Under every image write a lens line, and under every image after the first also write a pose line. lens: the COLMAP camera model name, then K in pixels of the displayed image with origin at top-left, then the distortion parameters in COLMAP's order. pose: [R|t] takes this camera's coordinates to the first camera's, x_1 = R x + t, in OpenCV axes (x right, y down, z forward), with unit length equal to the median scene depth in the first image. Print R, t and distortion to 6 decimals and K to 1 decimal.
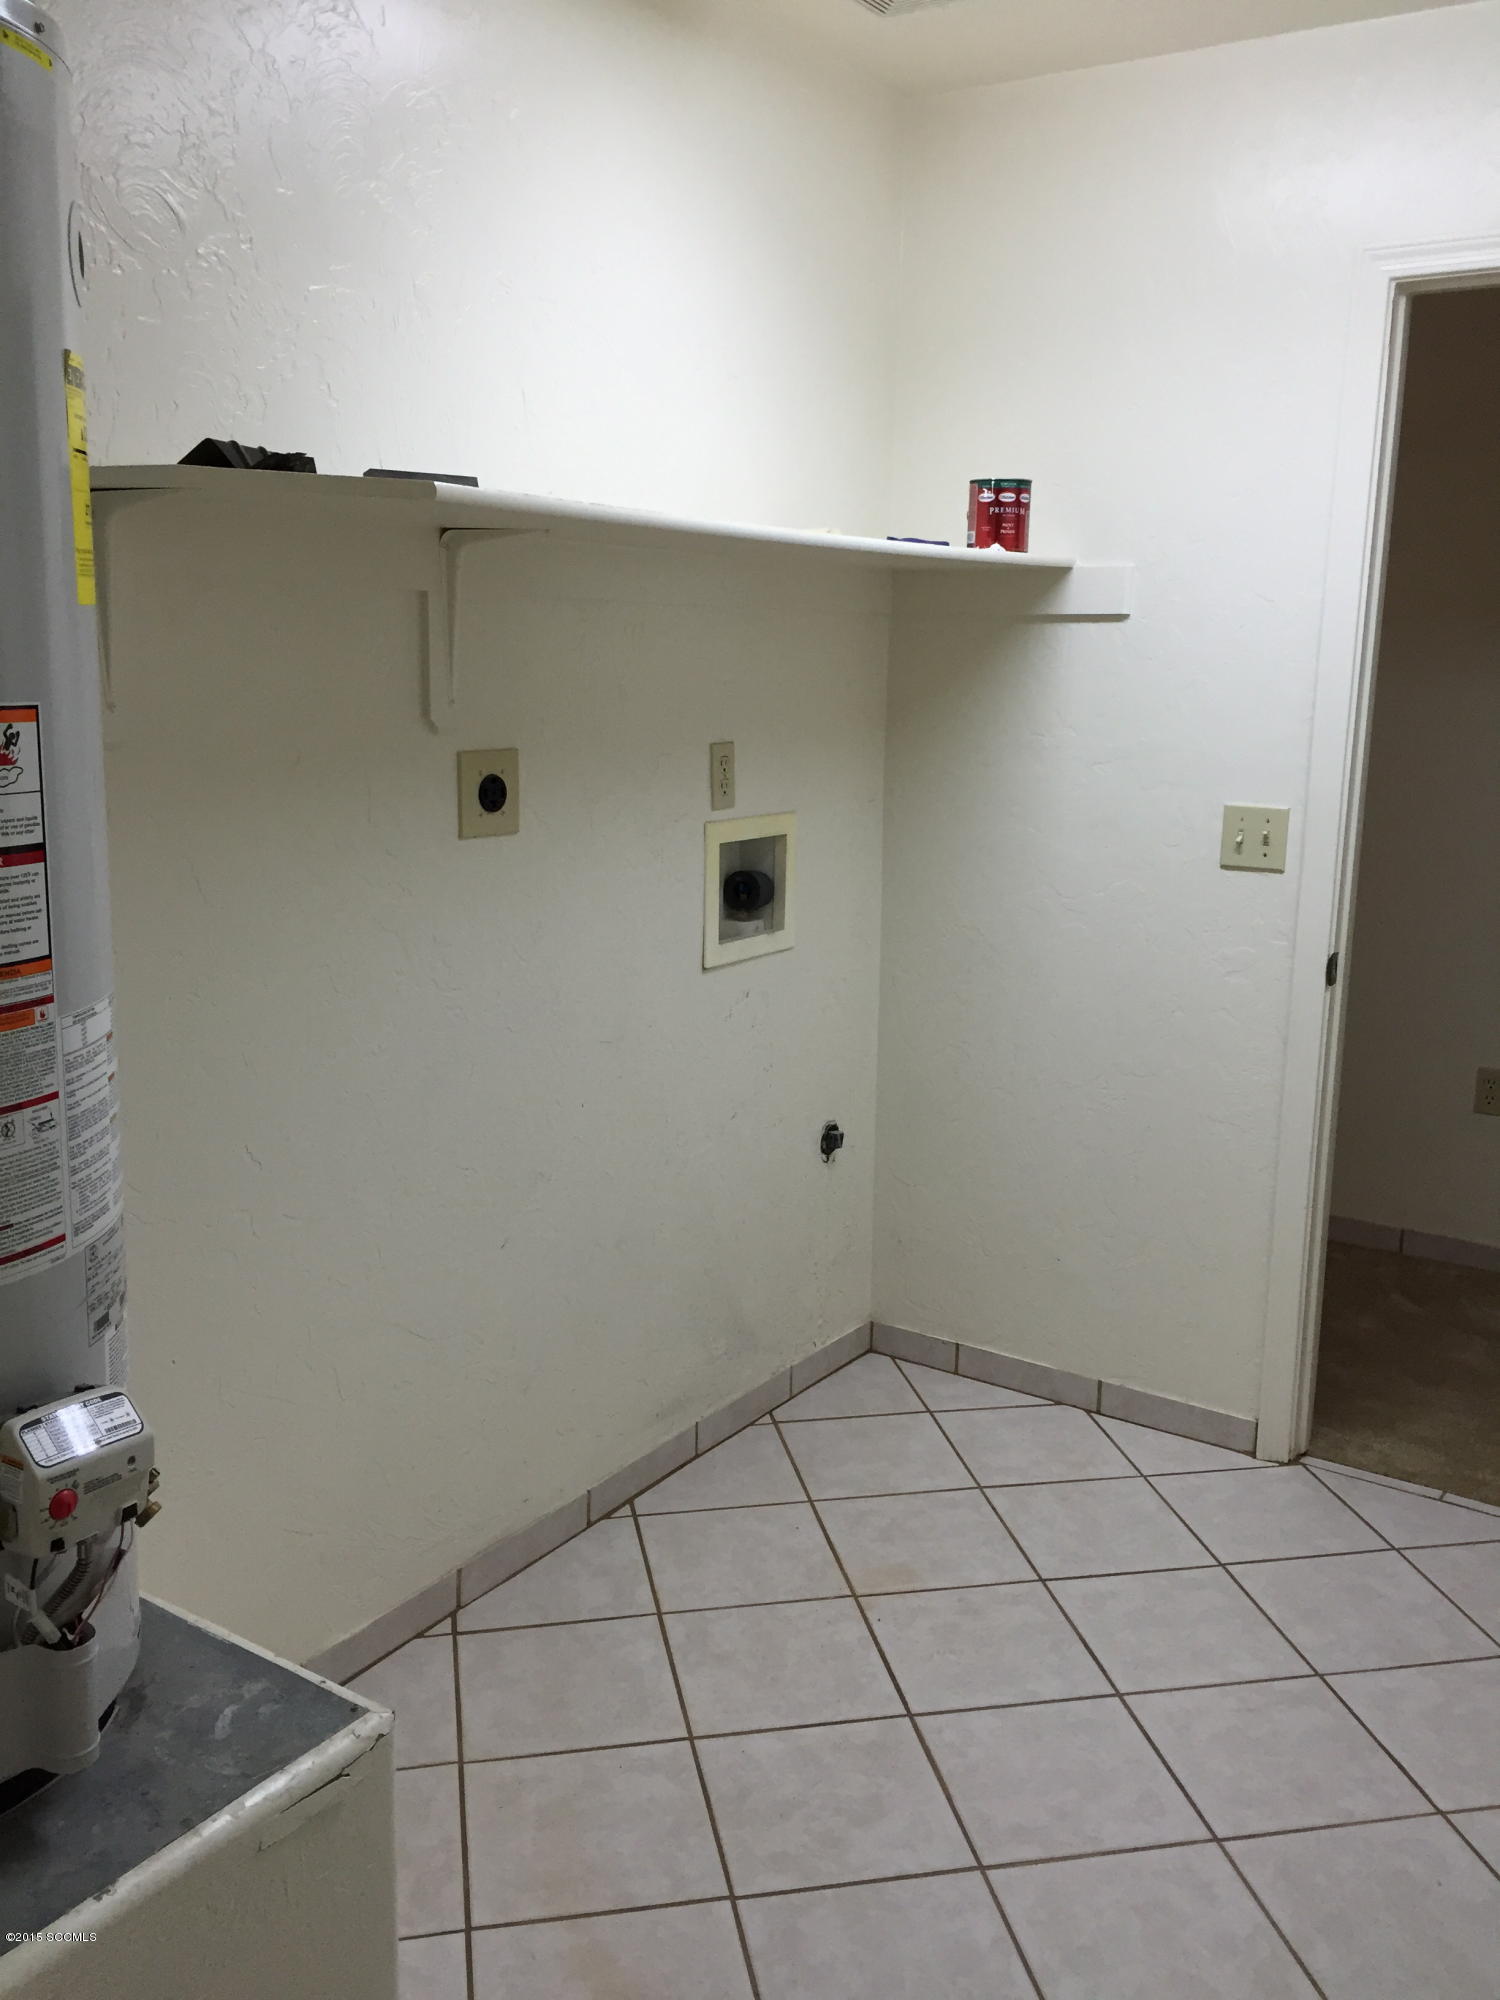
lens RADIAL K [[1699.6, 0, 750.0], [0, 1699.6, 1000.0], [0, 0, 1]] dist [0.076219, -0.104451]
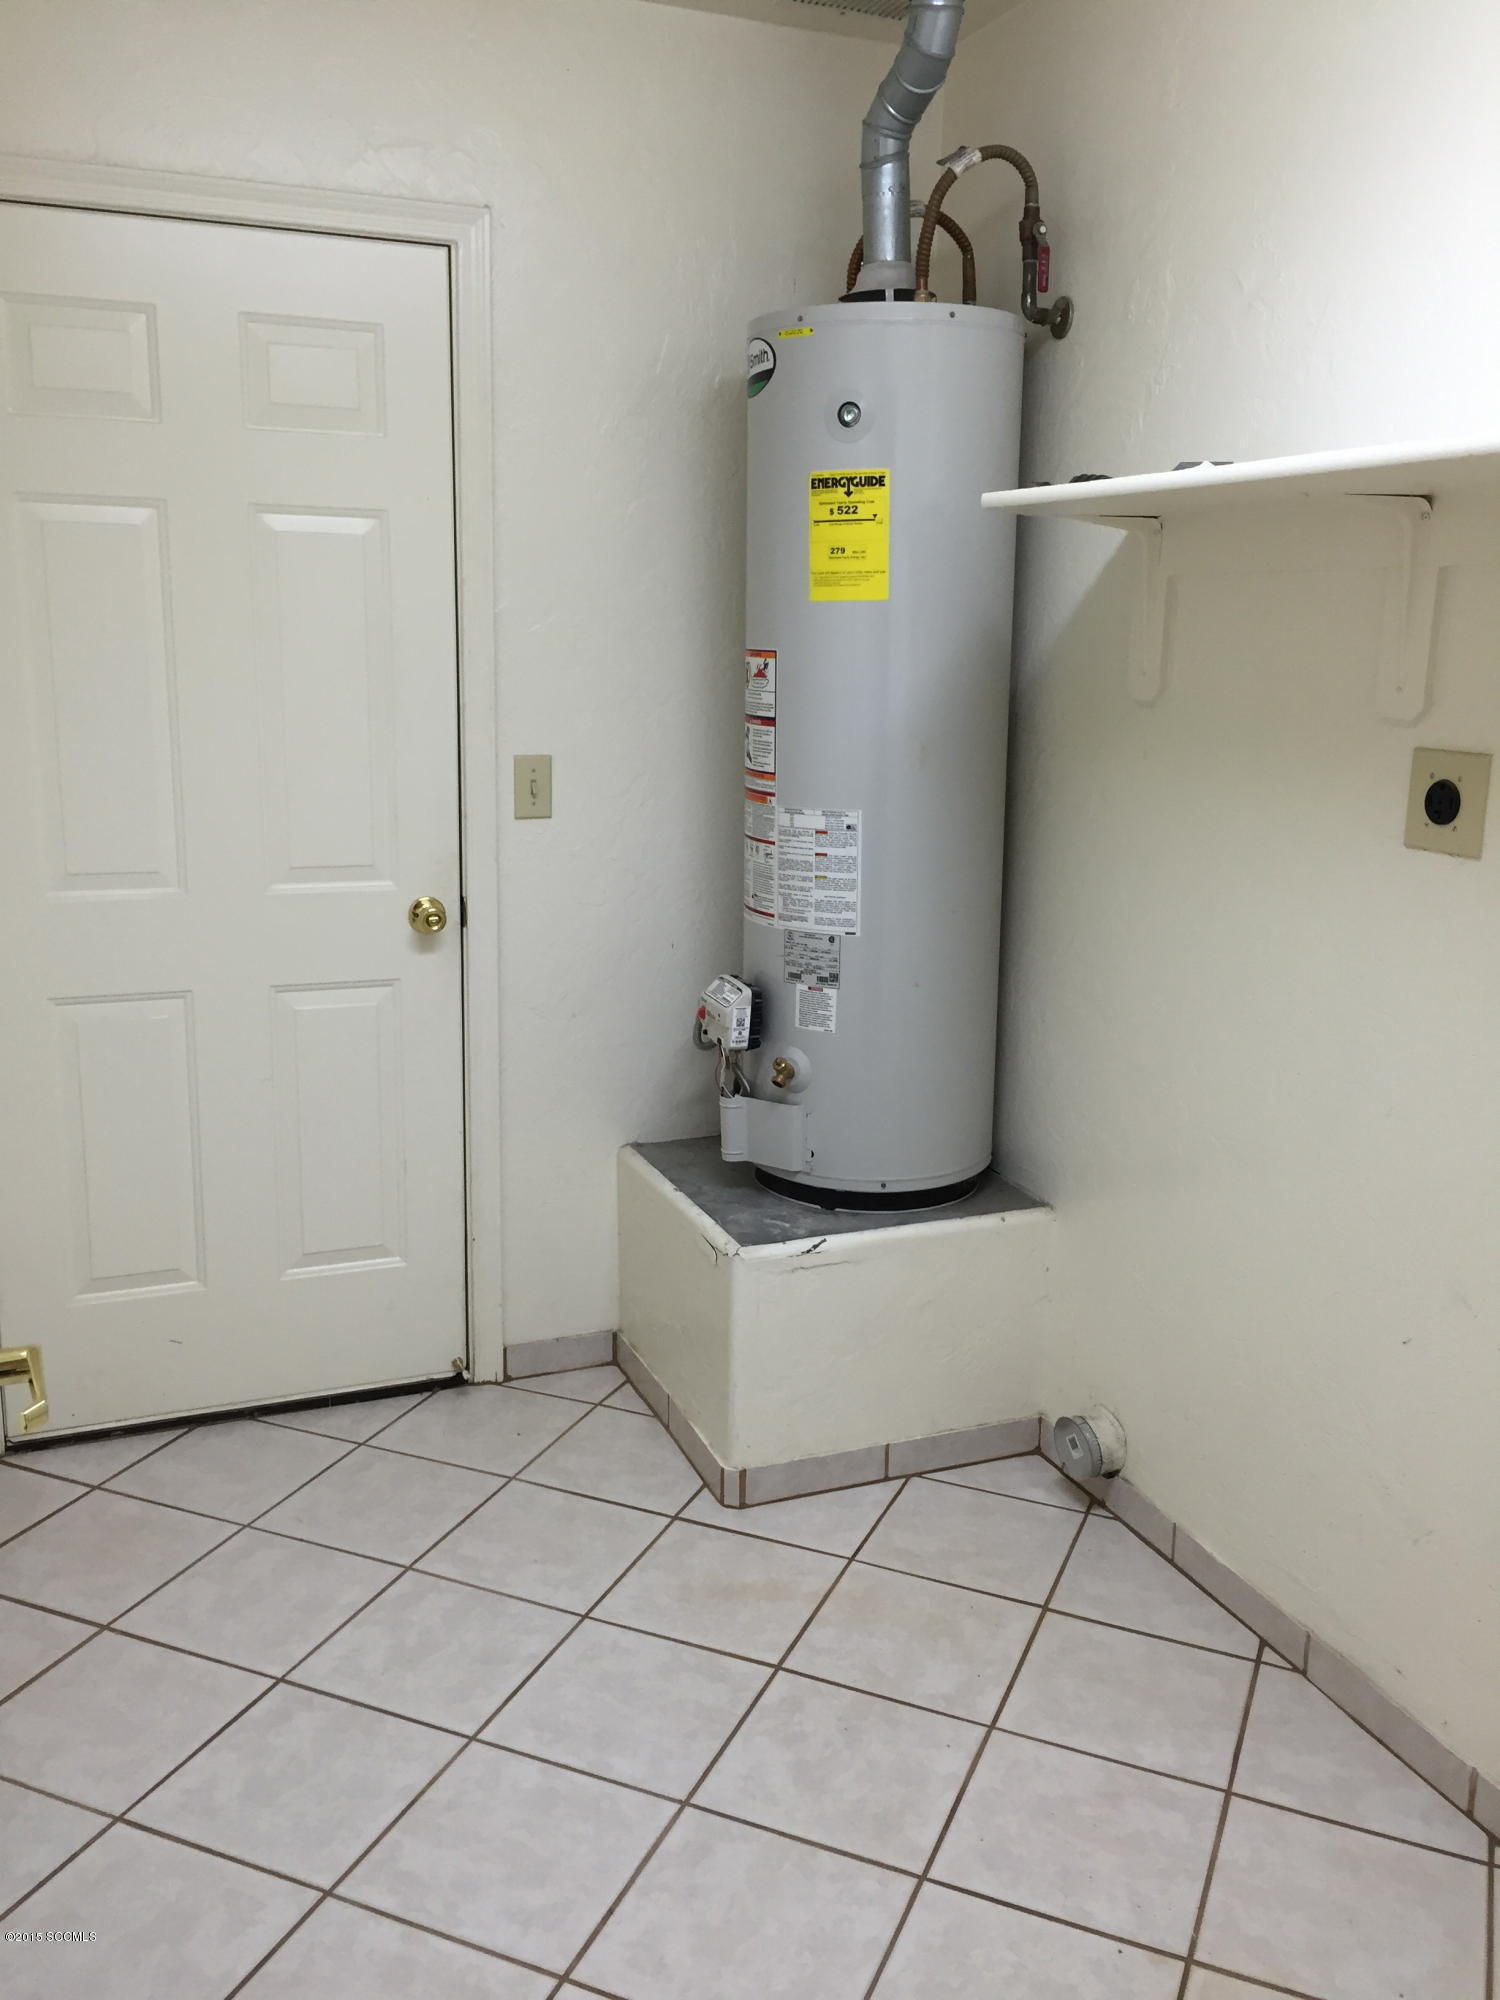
lens RADIAL K [[1699.6, 0, 750.0], [0, 1699.6, 1000.0], [0, 0, 1]] dist [0.076219, -0.104451]
pose [[-0.556094, 0.153179, -0.816881, 0.873869], [-0.195778, 0.931068, 0.307868, -0.262523], [0.807732, 0.331131, -0.487772, 1.369618]]
